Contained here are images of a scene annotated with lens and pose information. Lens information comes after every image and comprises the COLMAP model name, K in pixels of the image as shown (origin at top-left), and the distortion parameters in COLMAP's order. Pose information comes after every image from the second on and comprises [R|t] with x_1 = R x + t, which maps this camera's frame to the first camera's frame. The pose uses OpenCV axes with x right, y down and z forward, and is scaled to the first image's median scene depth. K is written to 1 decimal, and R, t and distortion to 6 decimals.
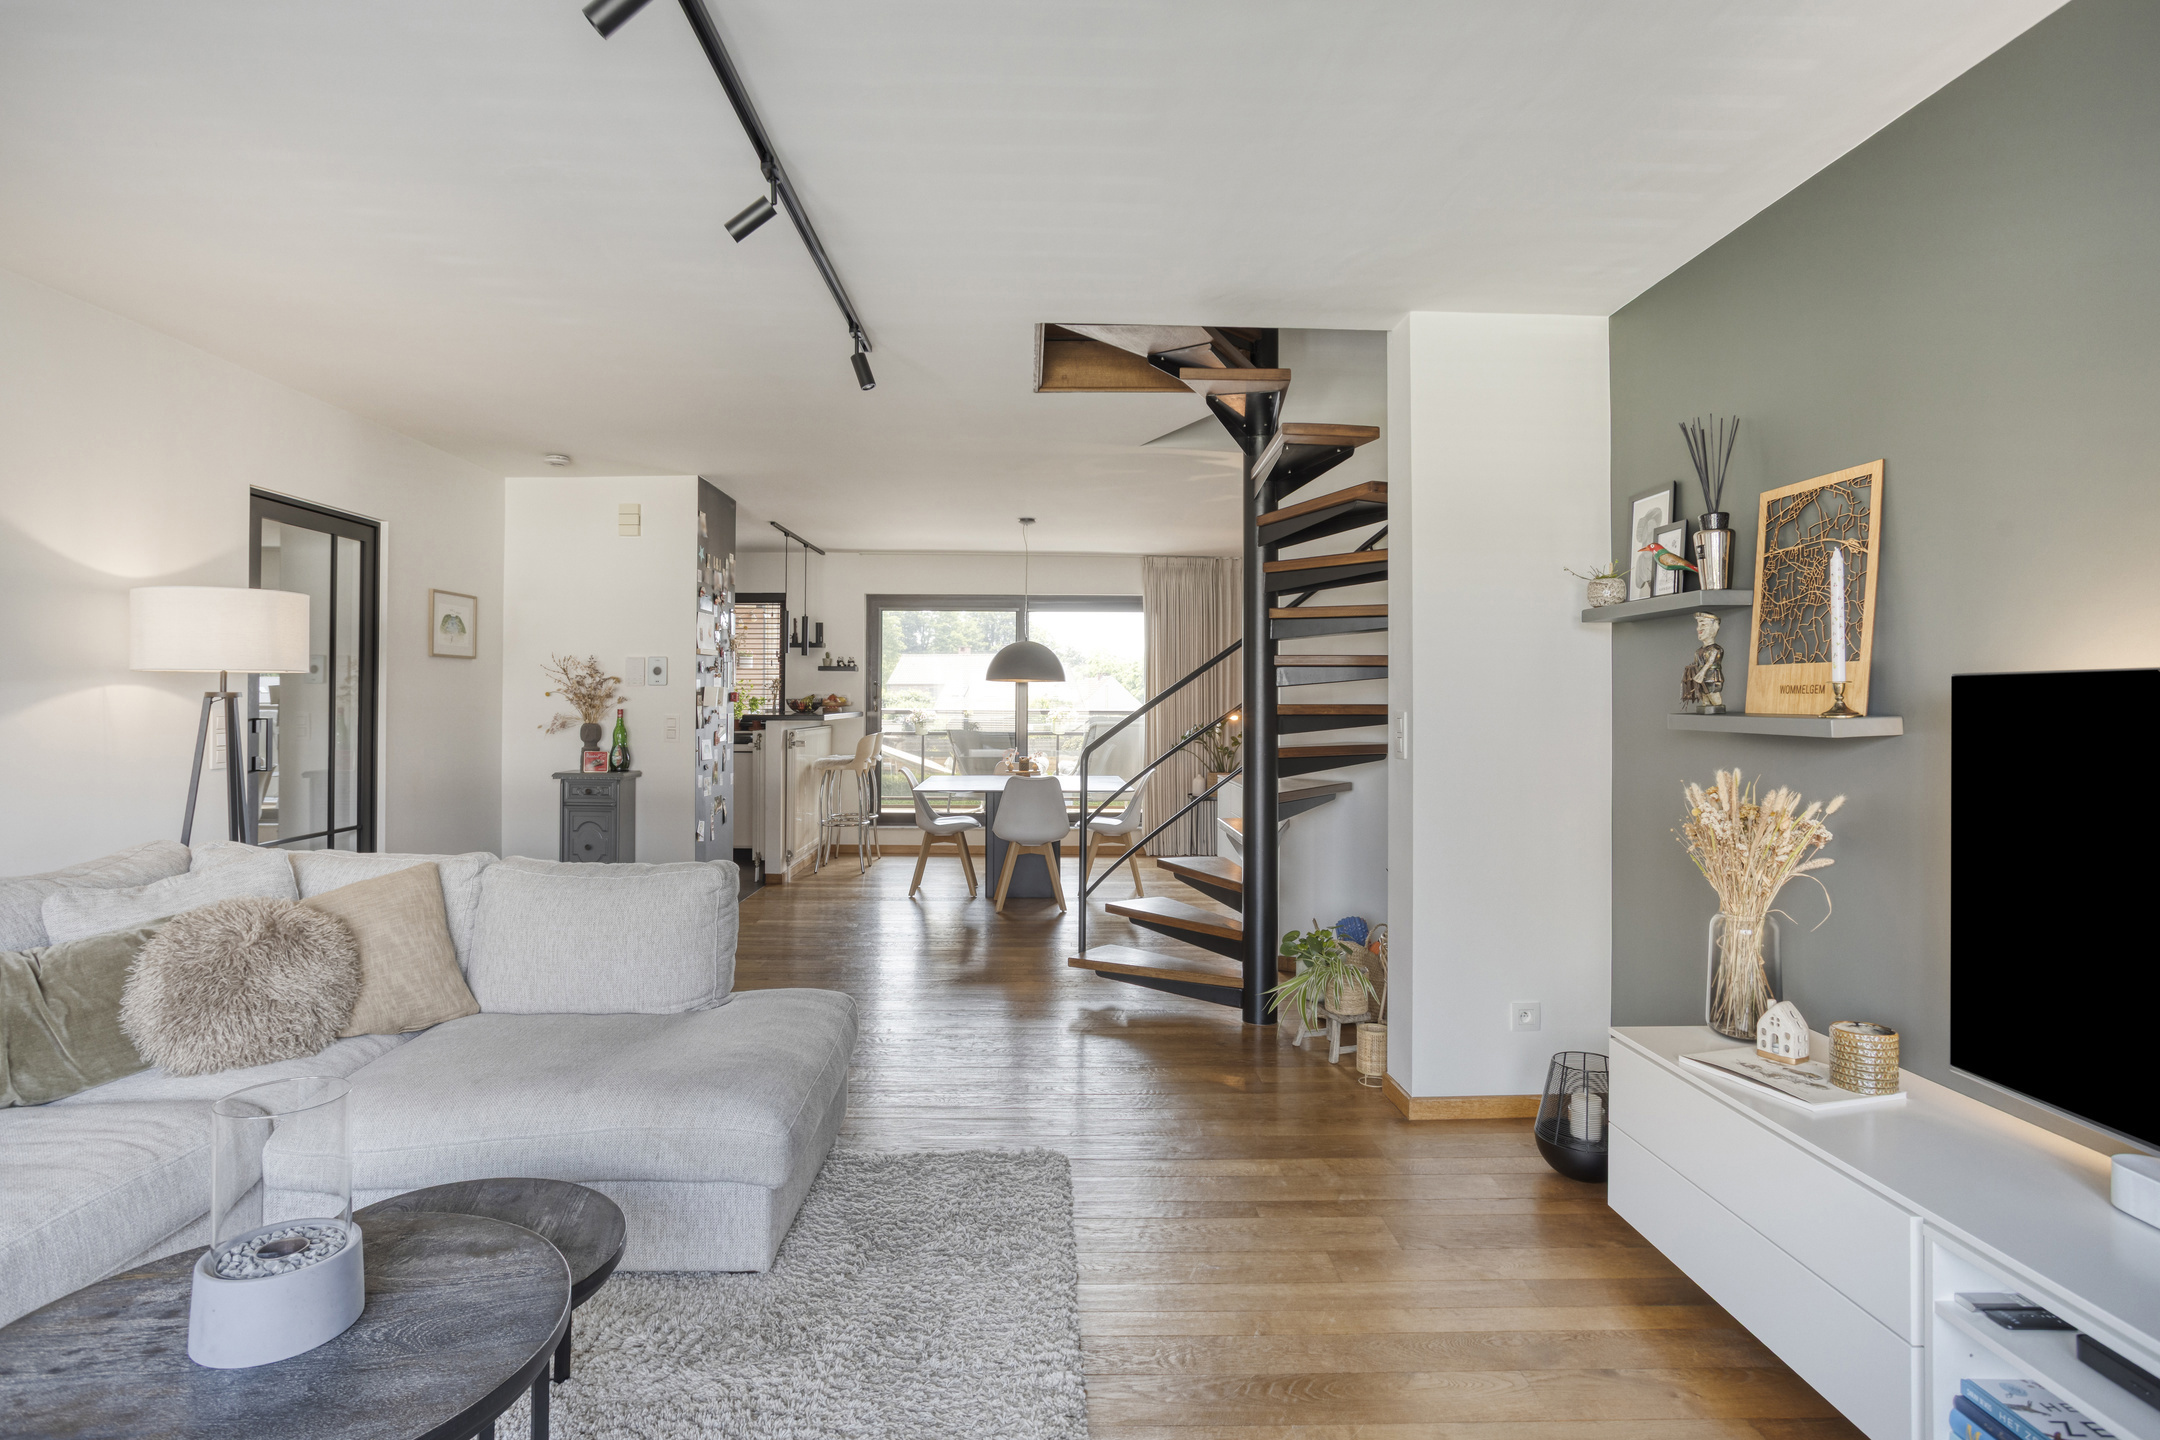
lens RADIAL K [[1096.1, 0, 1074.7], [0, 1096.1, 705.3], [0, 0, 1]] dist [-0.059690, 0.033737]
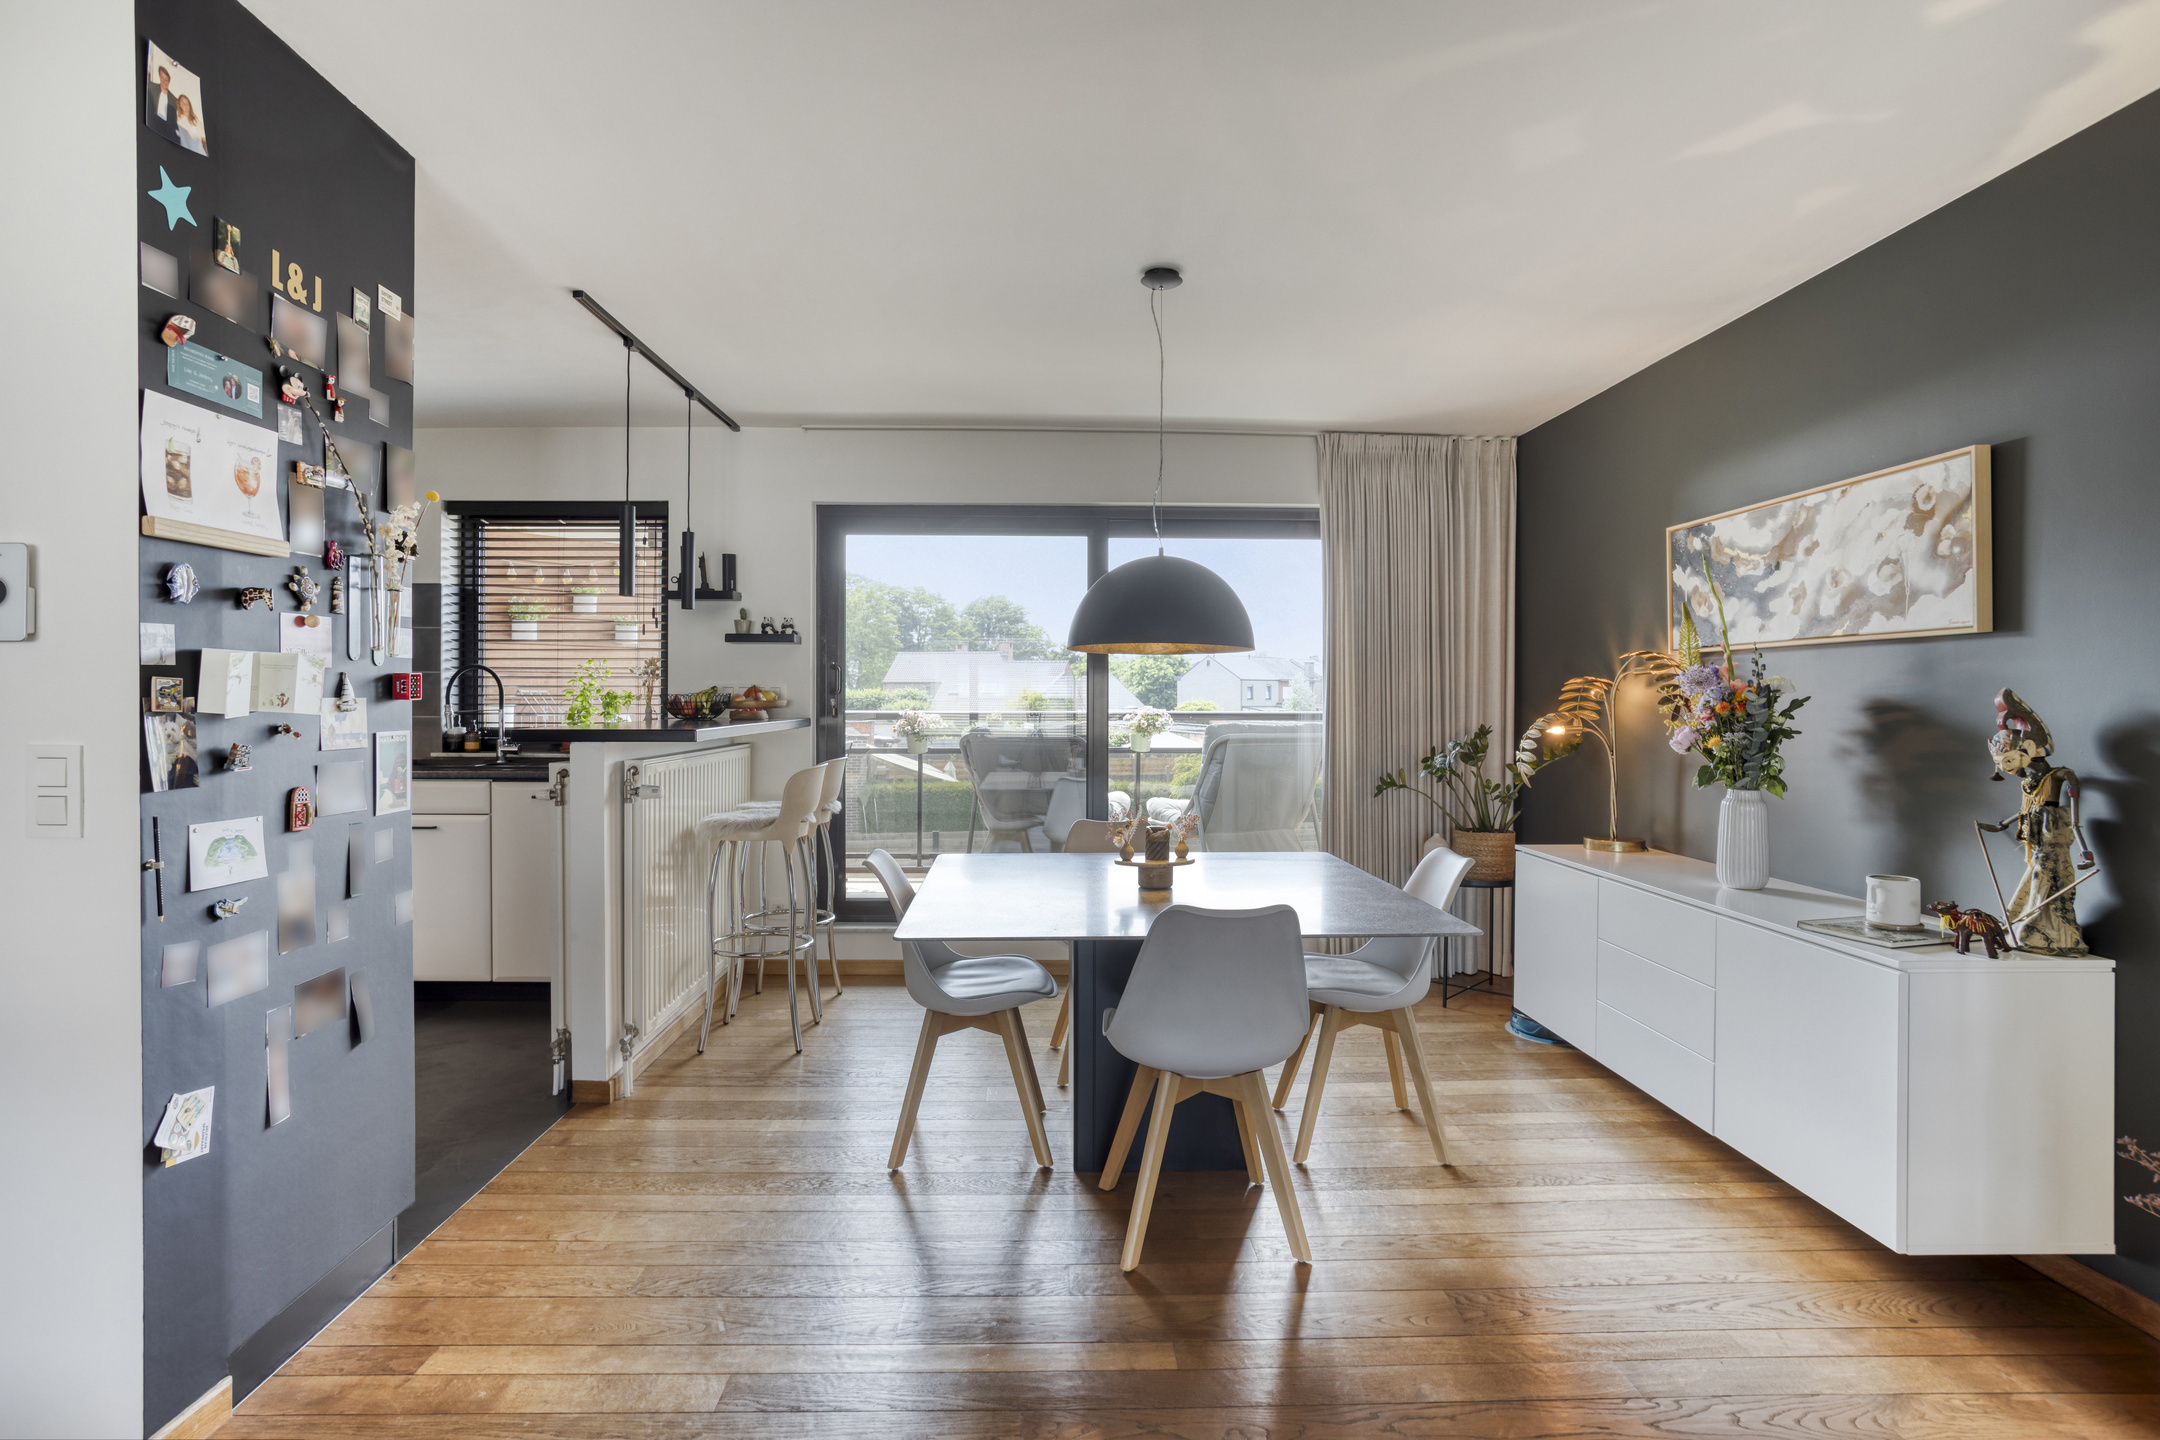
lens RADIAL K [[1096.1, 0, 1074.7], [0, 1096.1, 705.3], [0, 0, 1]] dist [-0.059690, 0.033737]
pose [[0.999993, -0.002346, 0.003022, -0.064352], [0.002342, 0.999996, 0.001320, -0.000960], [-0.003025, -0.001313, 0.999995, 0.461765]]
